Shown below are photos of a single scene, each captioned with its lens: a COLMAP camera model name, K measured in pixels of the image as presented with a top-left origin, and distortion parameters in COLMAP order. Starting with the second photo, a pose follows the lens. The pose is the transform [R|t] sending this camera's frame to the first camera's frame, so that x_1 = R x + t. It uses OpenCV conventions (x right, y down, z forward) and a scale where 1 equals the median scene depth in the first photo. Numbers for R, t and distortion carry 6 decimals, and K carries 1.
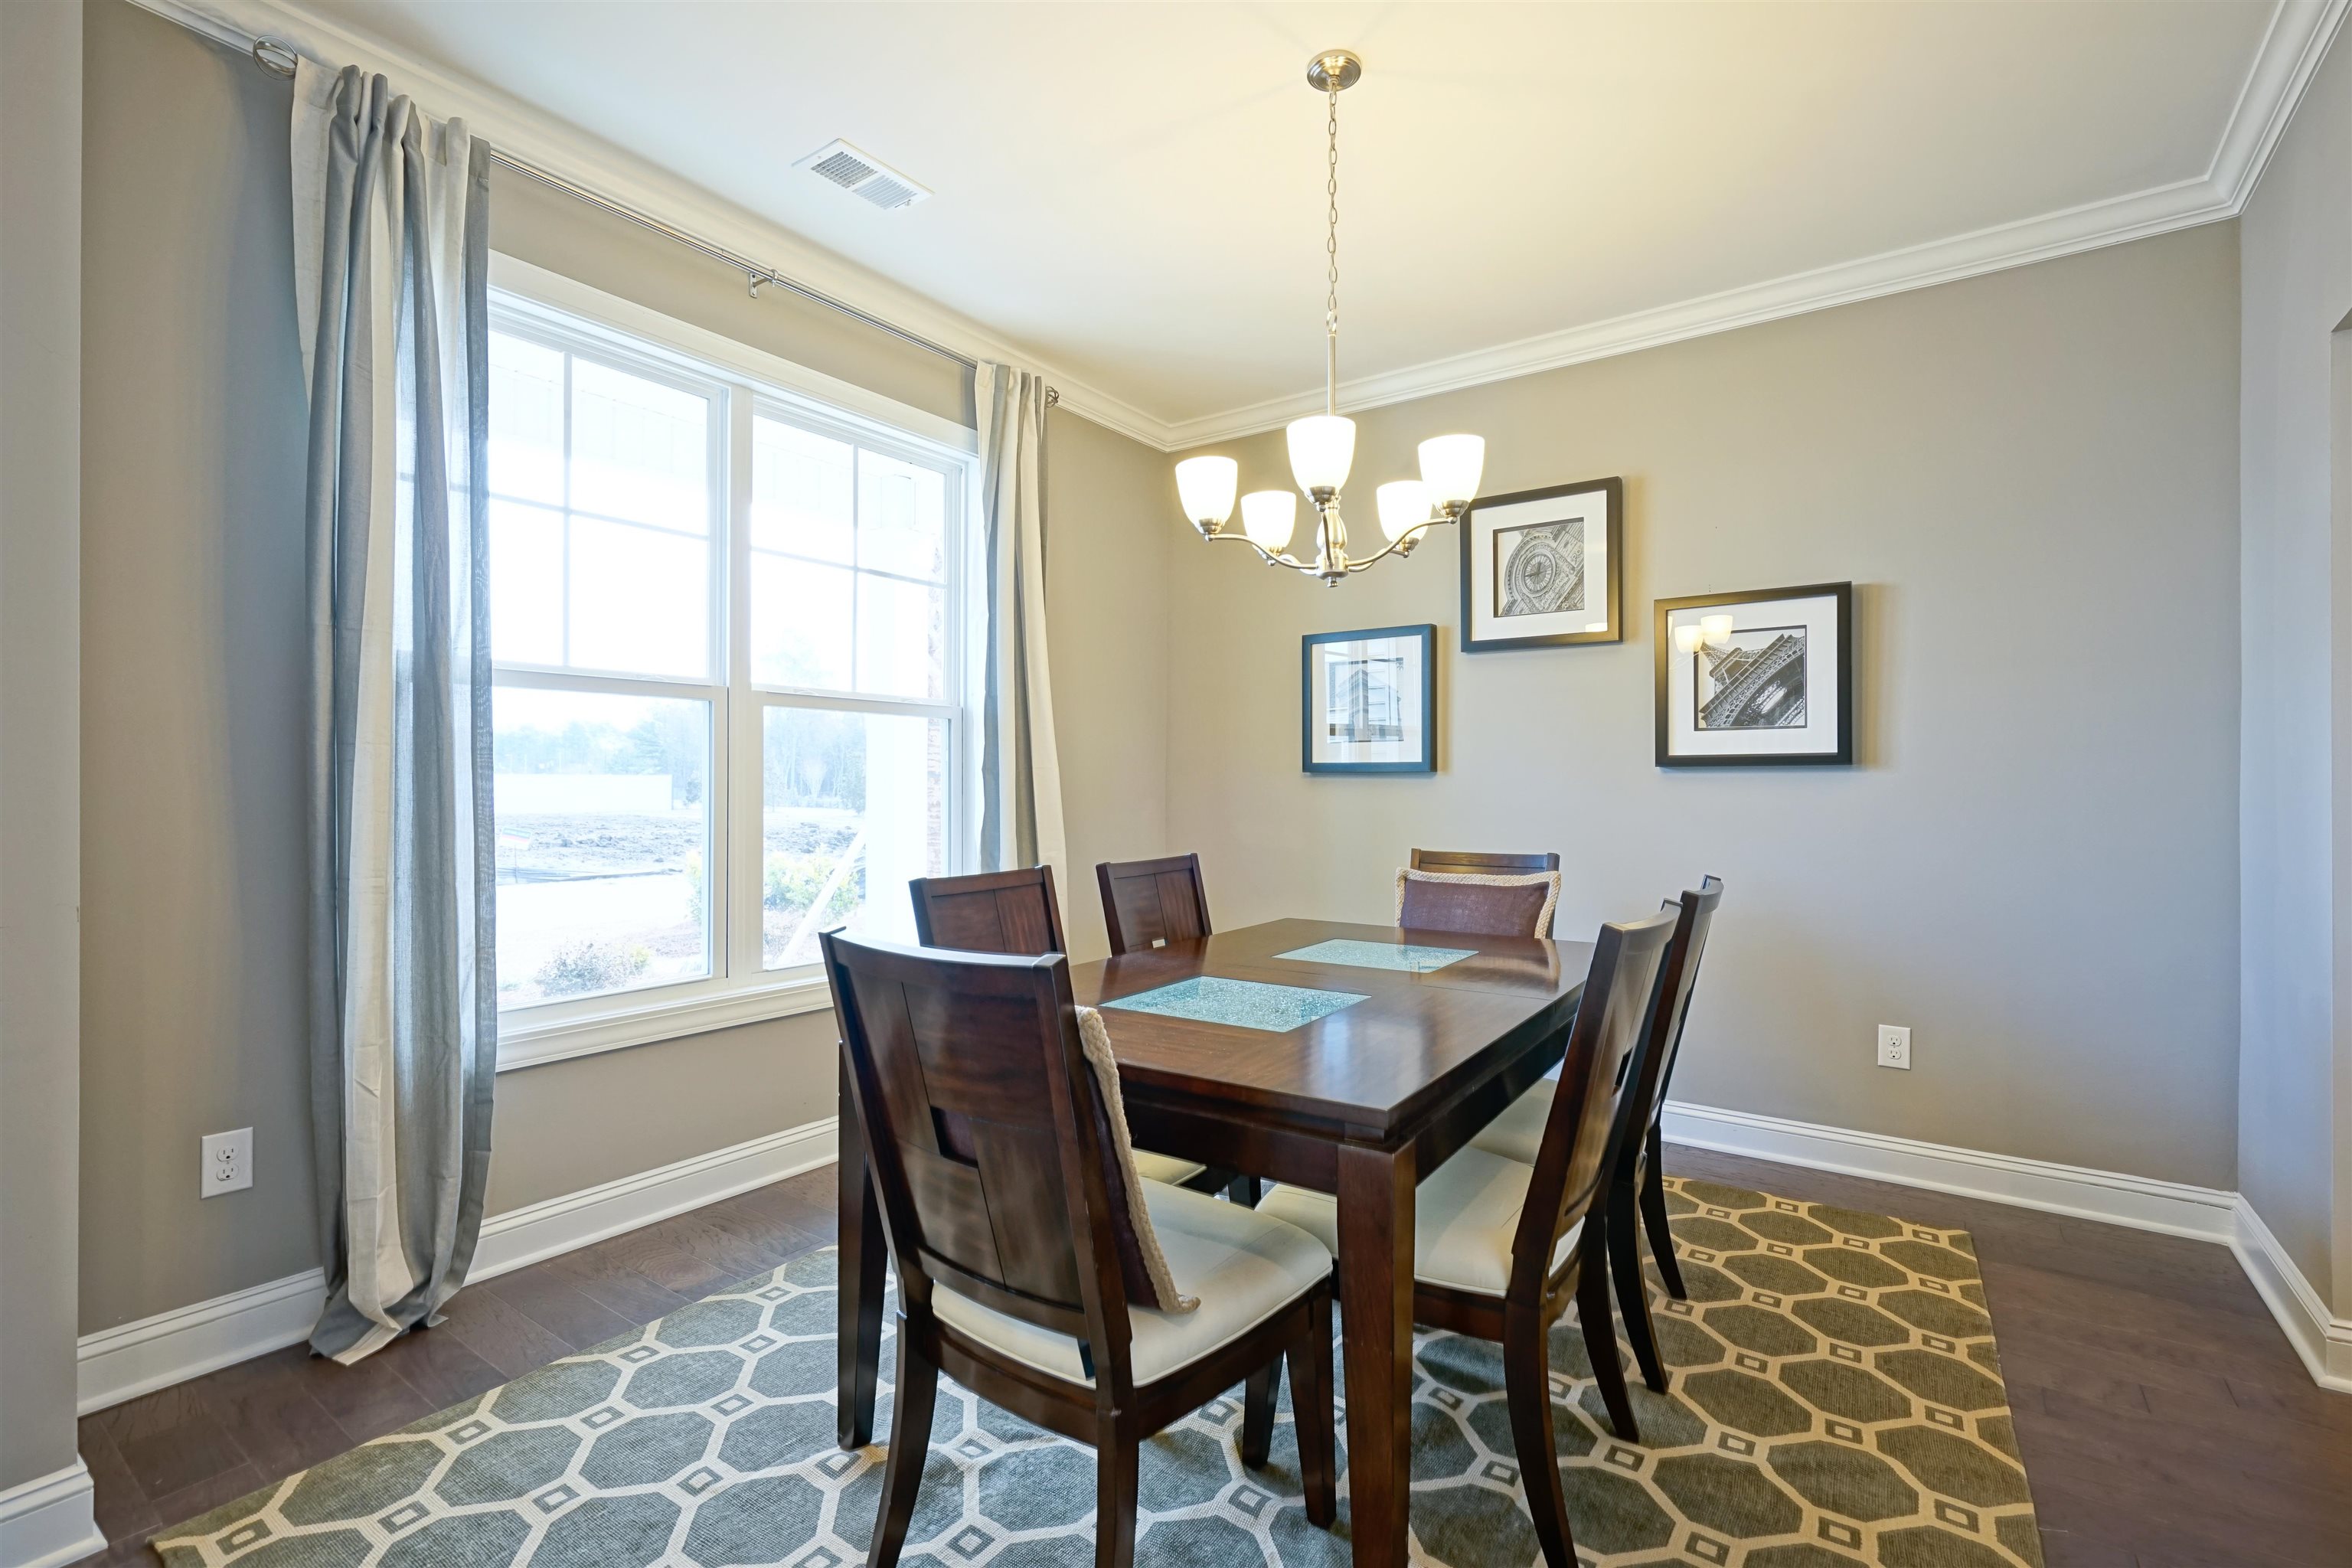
lens RADIAL K [[1051.5, 0, 1165.8], [0, 1051.5, 789.5], [0, 0, 1]] dist [-0.004954, 0.002542]
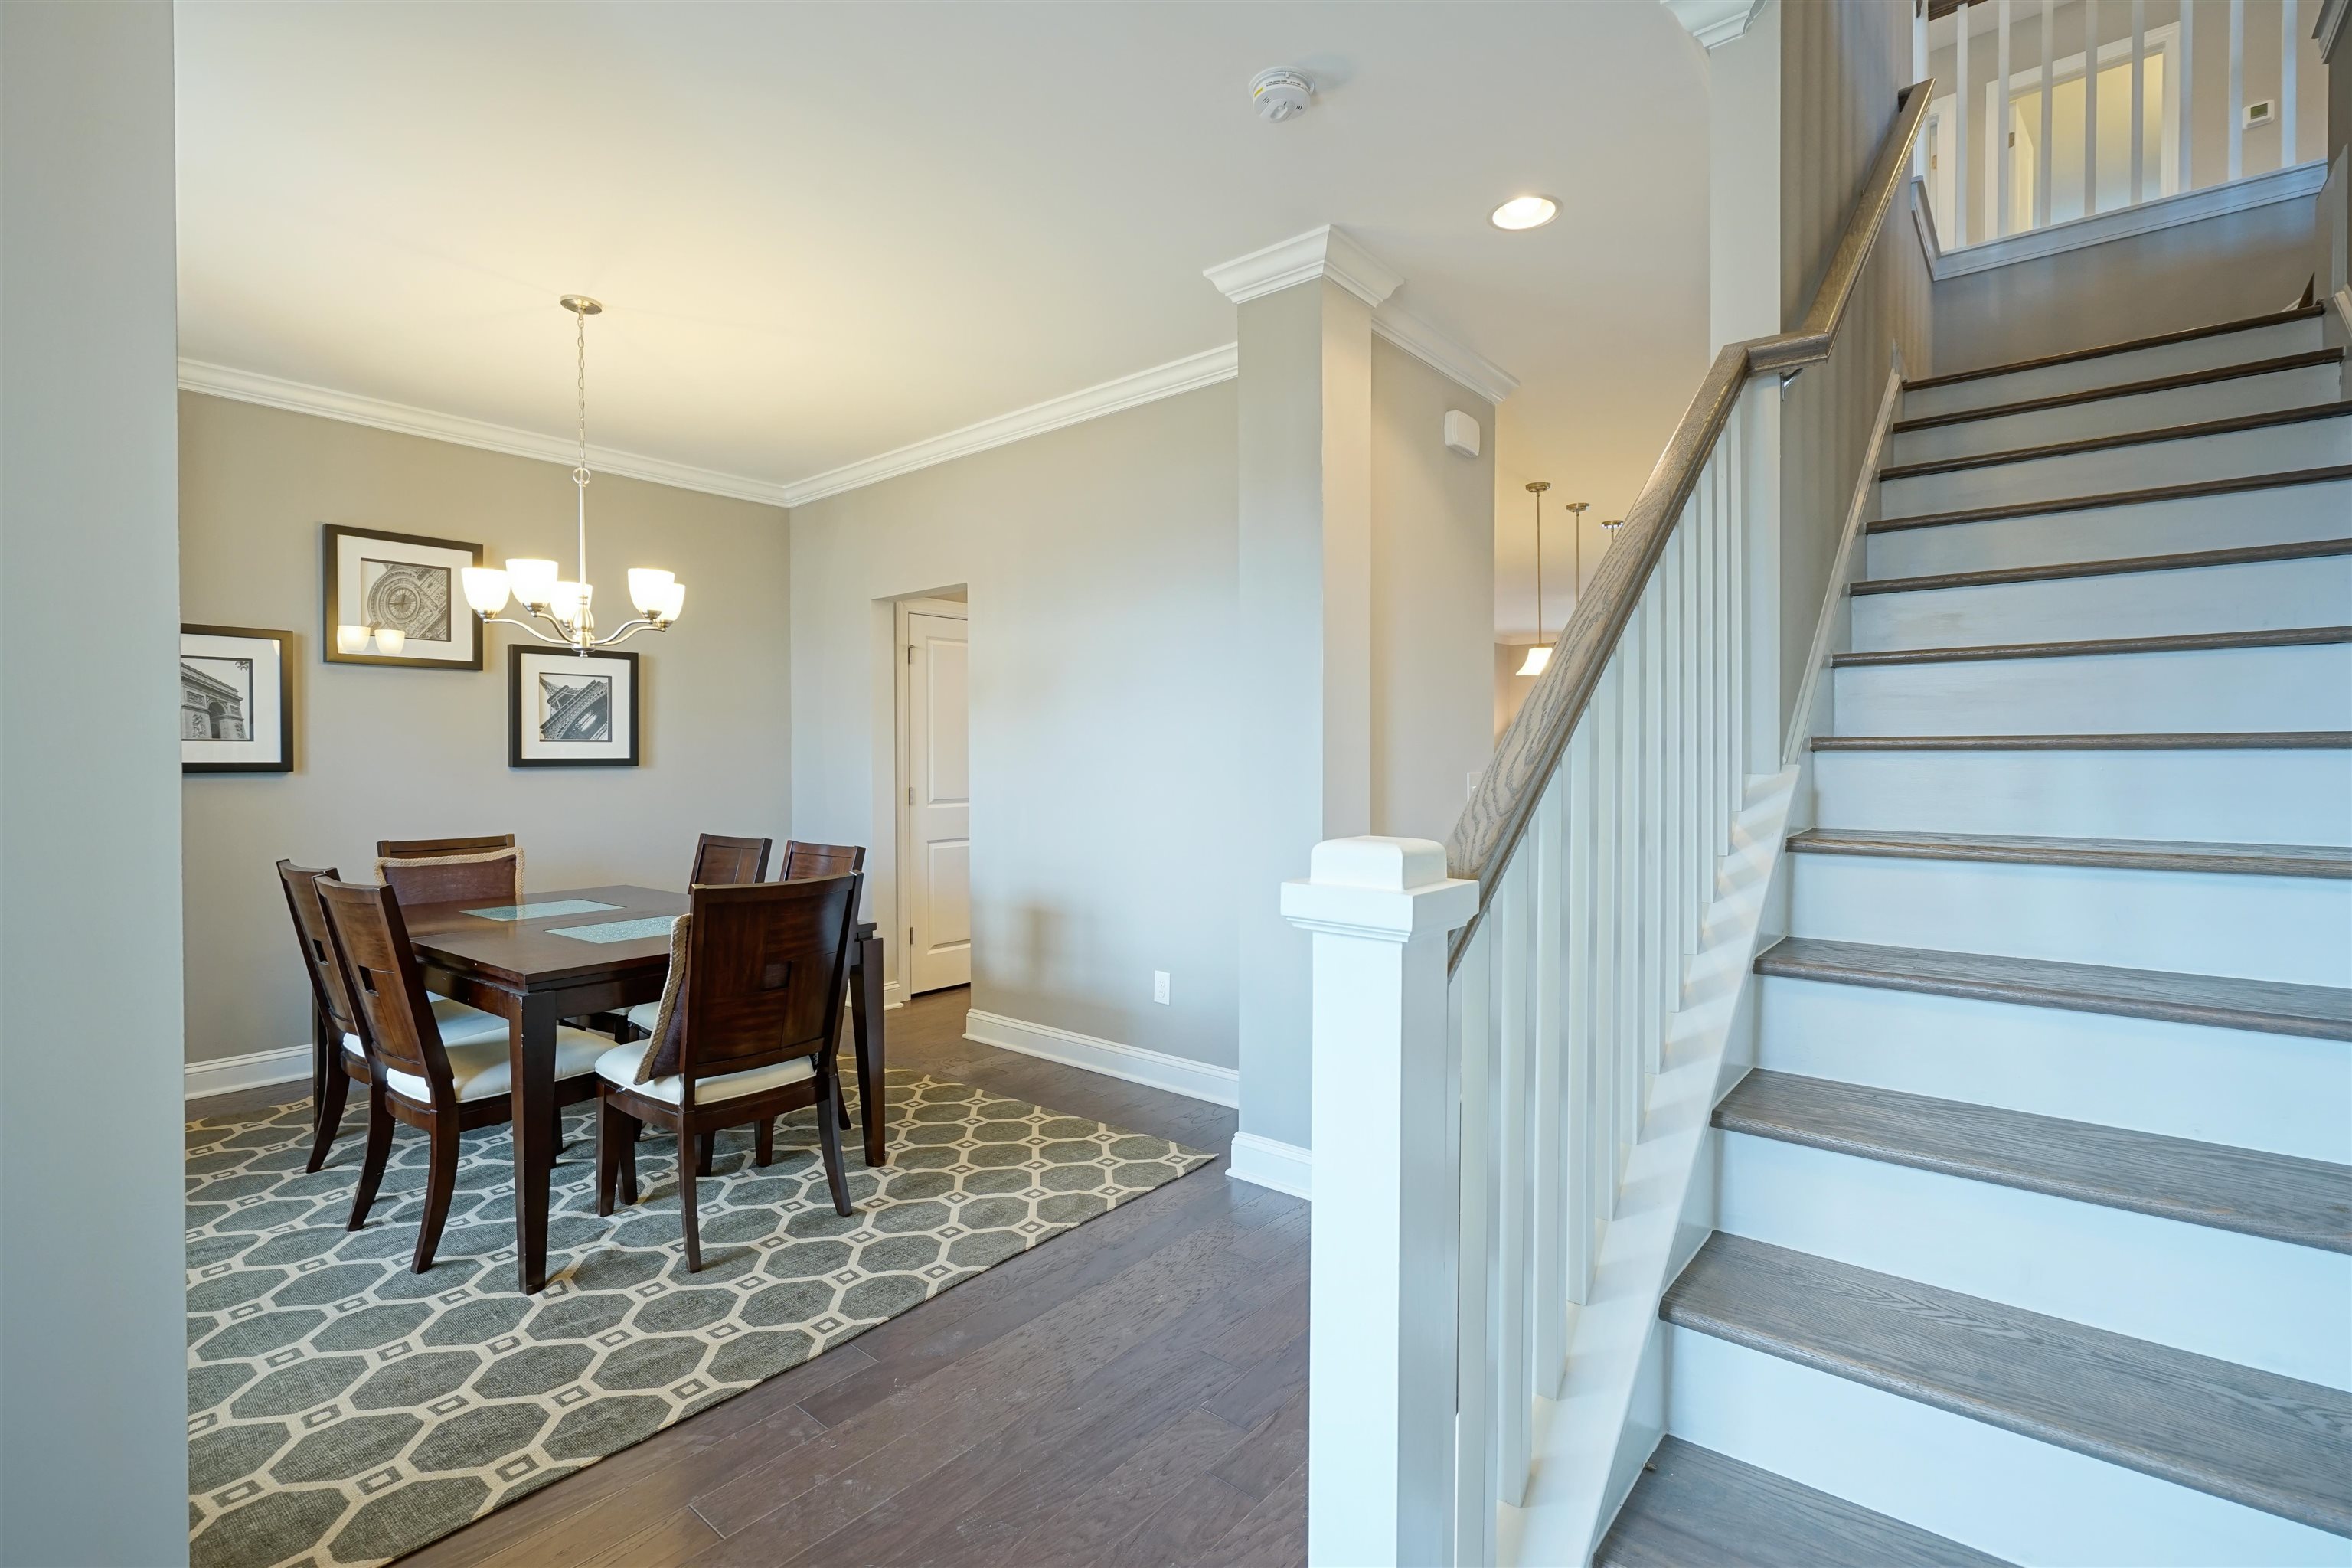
lens RADIAL K [[1051.5, 0, 1190.6], [0, 1051.5, 771.9], [0, 0, 1]] dist [-0.004954, 0.002542]
pose [[0.067266, -0.015542, 0.997614, -0.869832], [0.005822, 0.999868, 0.015184, -0.032010], [-0.997718, 0.004787, 0.067348, 0.034142]]
